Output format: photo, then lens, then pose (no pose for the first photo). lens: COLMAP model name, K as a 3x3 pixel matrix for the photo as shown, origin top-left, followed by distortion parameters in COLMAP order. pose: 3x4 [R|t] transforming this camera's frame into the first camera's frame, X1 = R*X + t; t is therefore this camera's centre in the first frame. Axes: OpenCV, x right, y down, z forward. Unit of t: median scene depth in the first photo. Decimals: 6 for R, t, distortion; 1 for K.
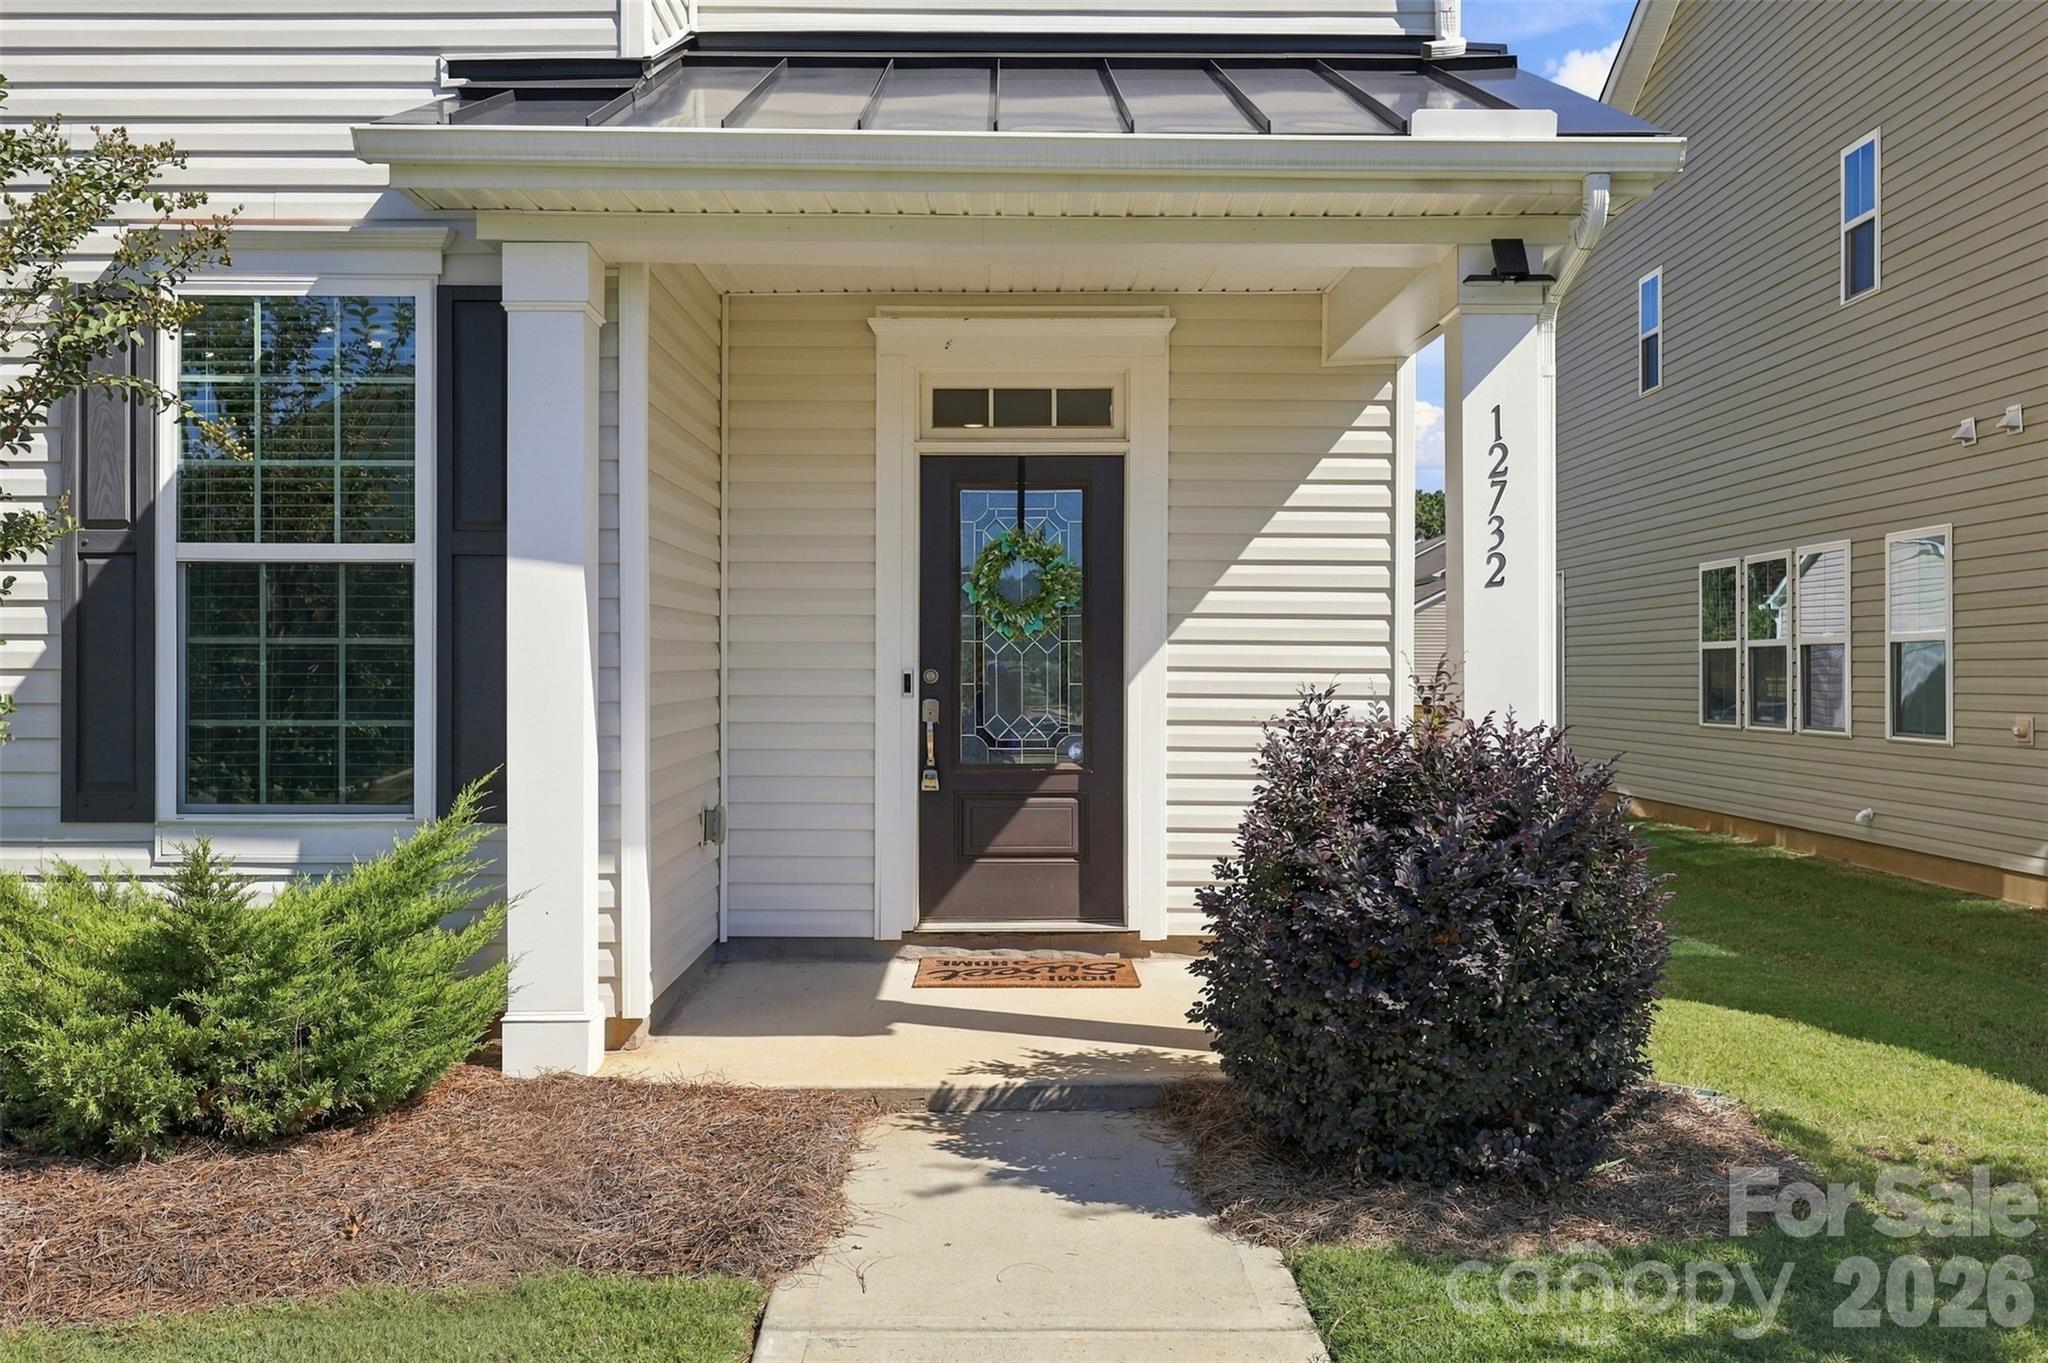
lens RADIAL K [[1704.9, 0, 1024.0], [0, 1704.9, 681.5], [0, 0, 1]] dist [0.009891, 0.003827]
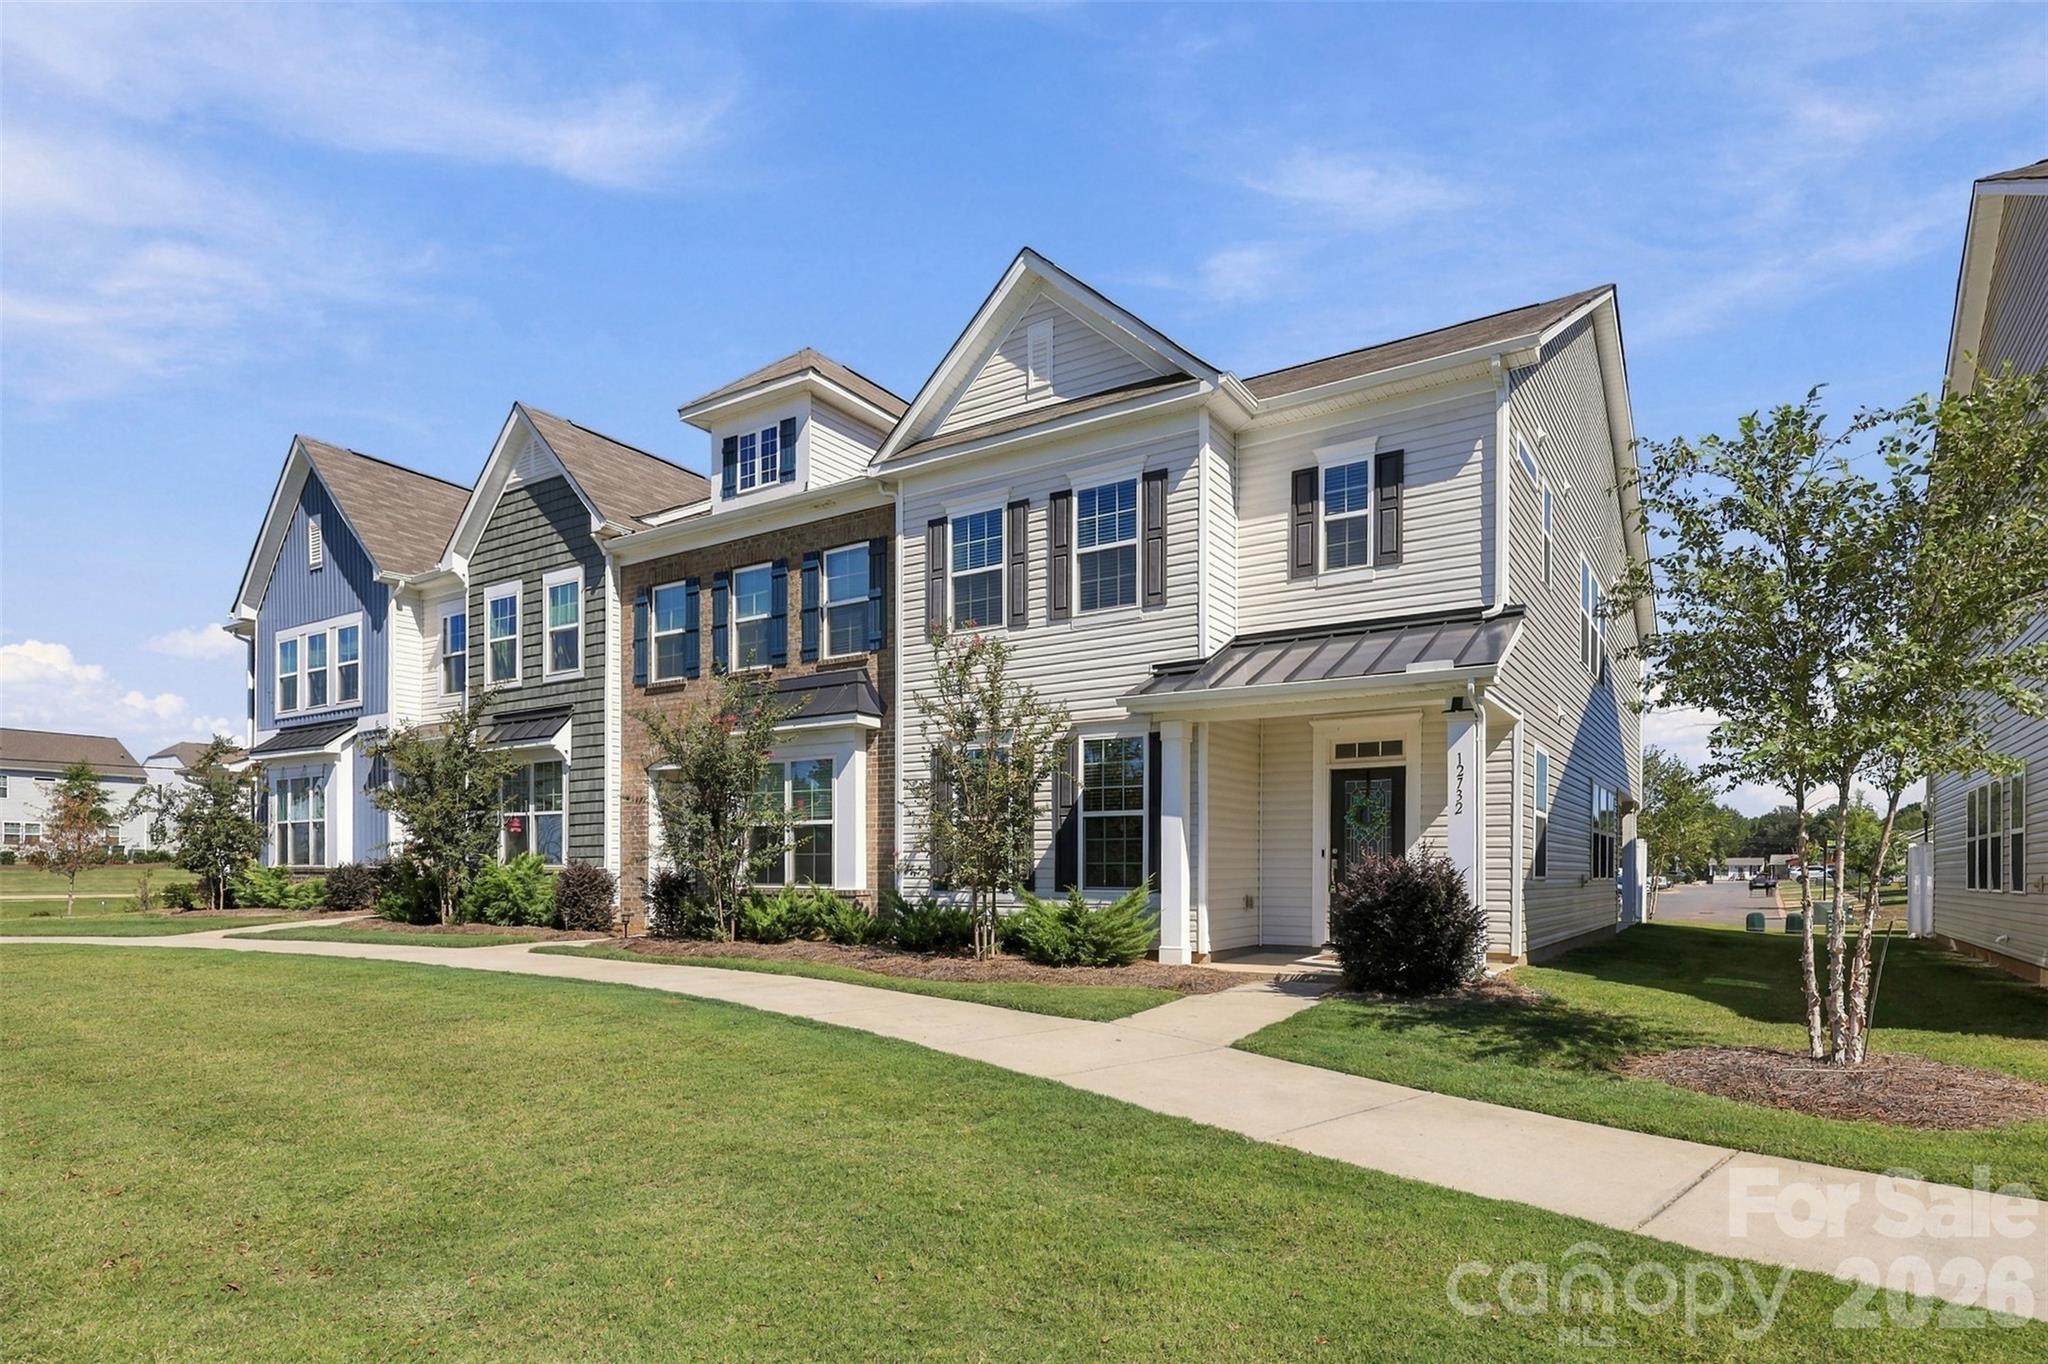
lens RADIAL K [[1096.0, 0, 1088.9], [0, 1096.0, 898.1], [0, 0, 1]] dist [-0.001572, -0.000217]
pose [[0.853315, 0.011325, -0.521273, 0.677592], [-0.003079, 0.999856, 0.016683, 0.057210], [0.521387, -0.012631, 0.853227, -0.896749]]
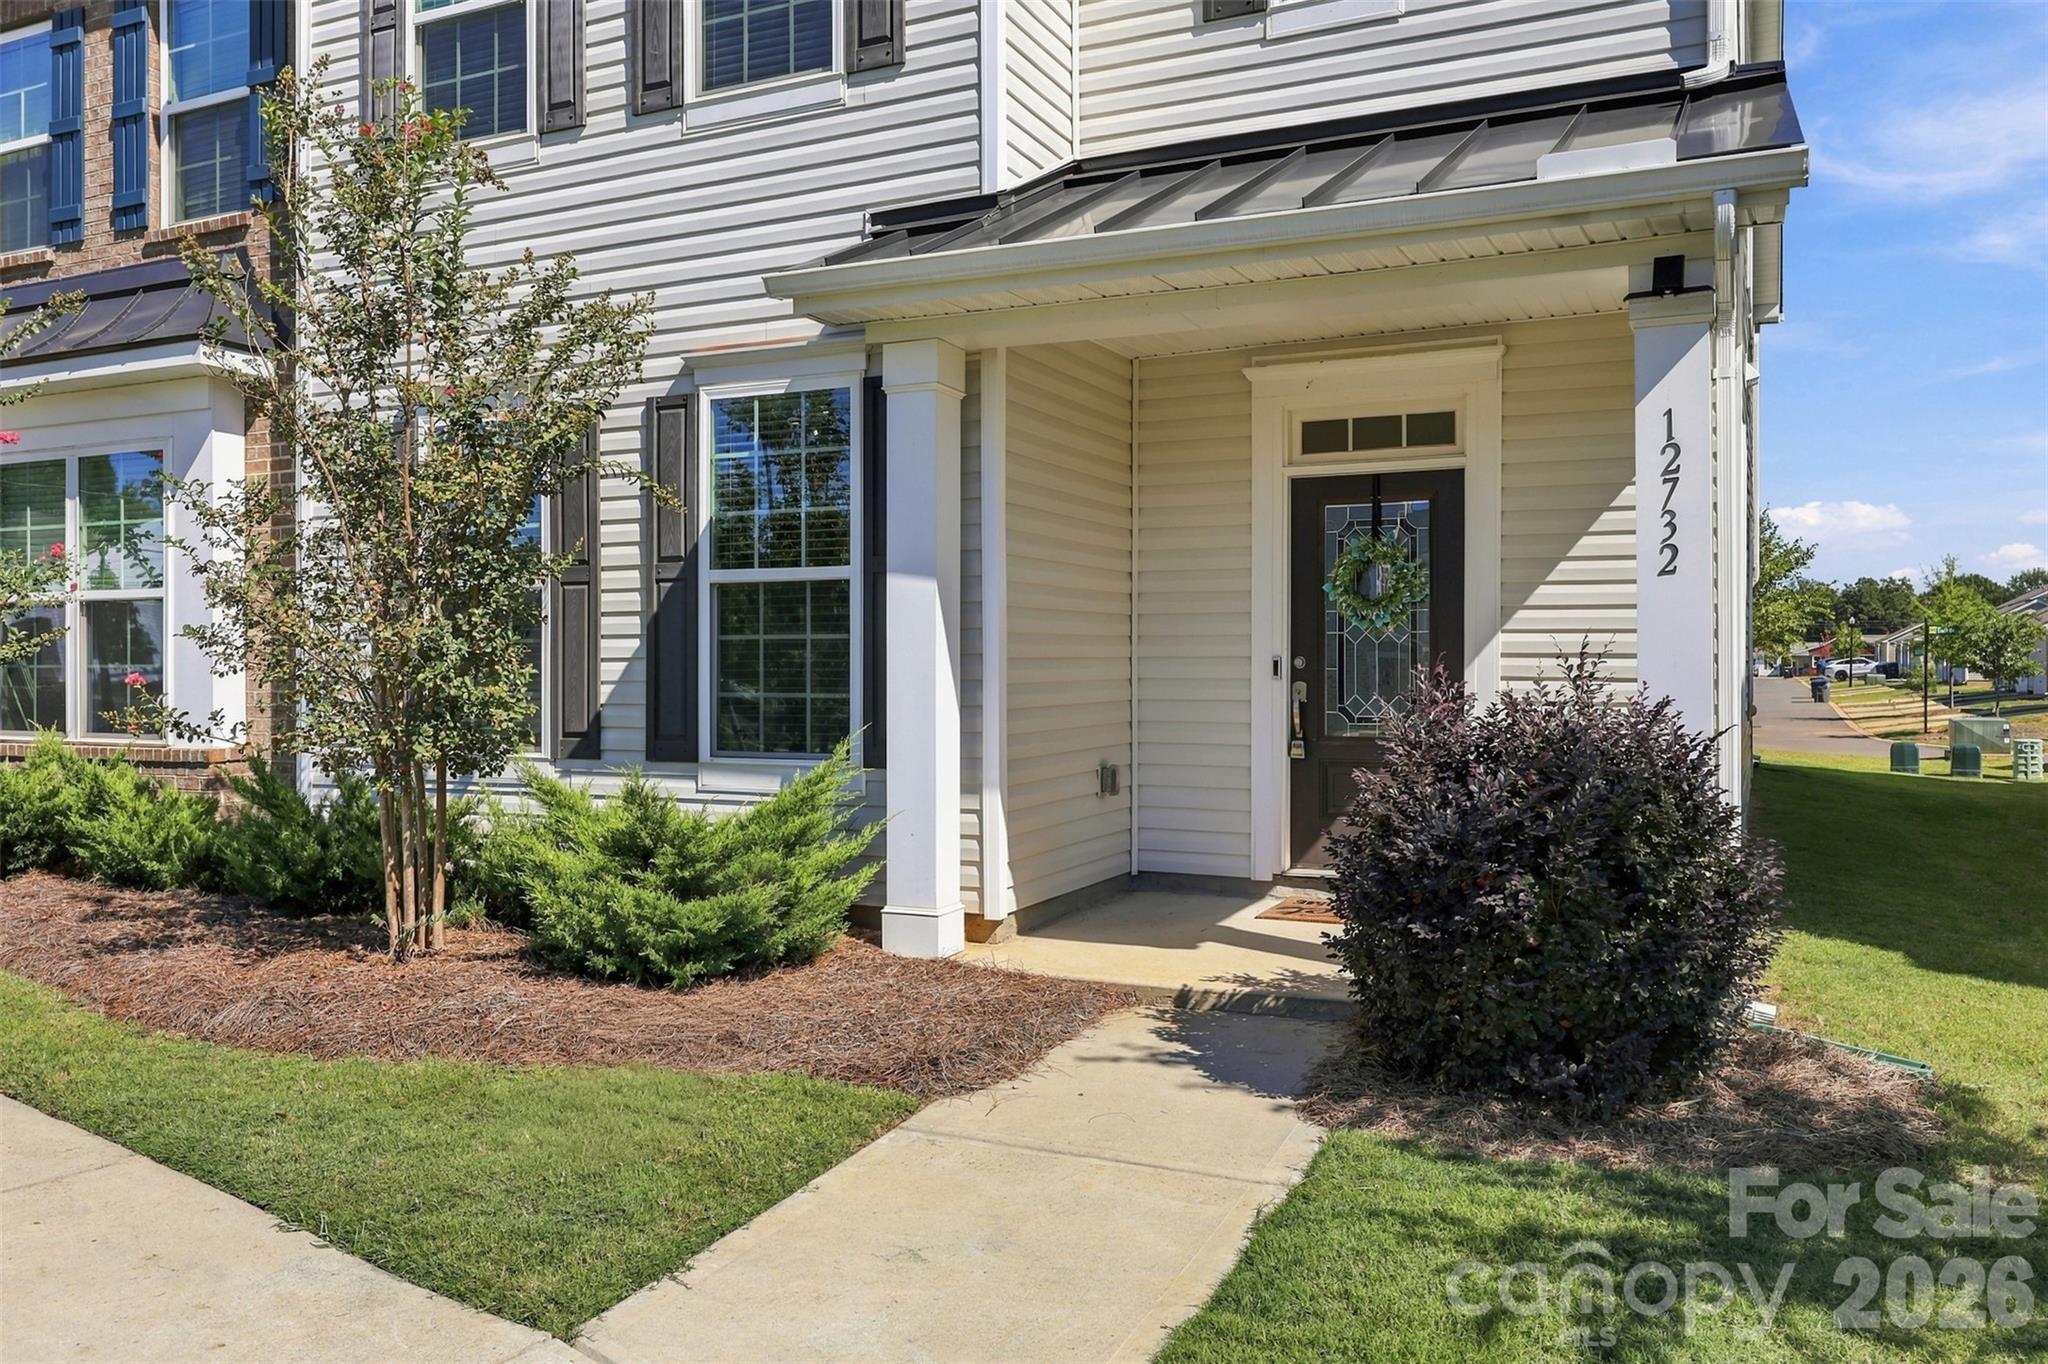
lens RADIAL K [[1492.5, 0, 1068.9], [0, 1492.5, 679.0], [0, 0, 1]] dist [0.005018, 0.003807]
pose [[0.910338, 0.000885, -0.413866, 0.305262], [-0.000227, 0.999999, 0.001639, 0.008939], [0.413866, -0.001398, 0.910337, -0.027590]]
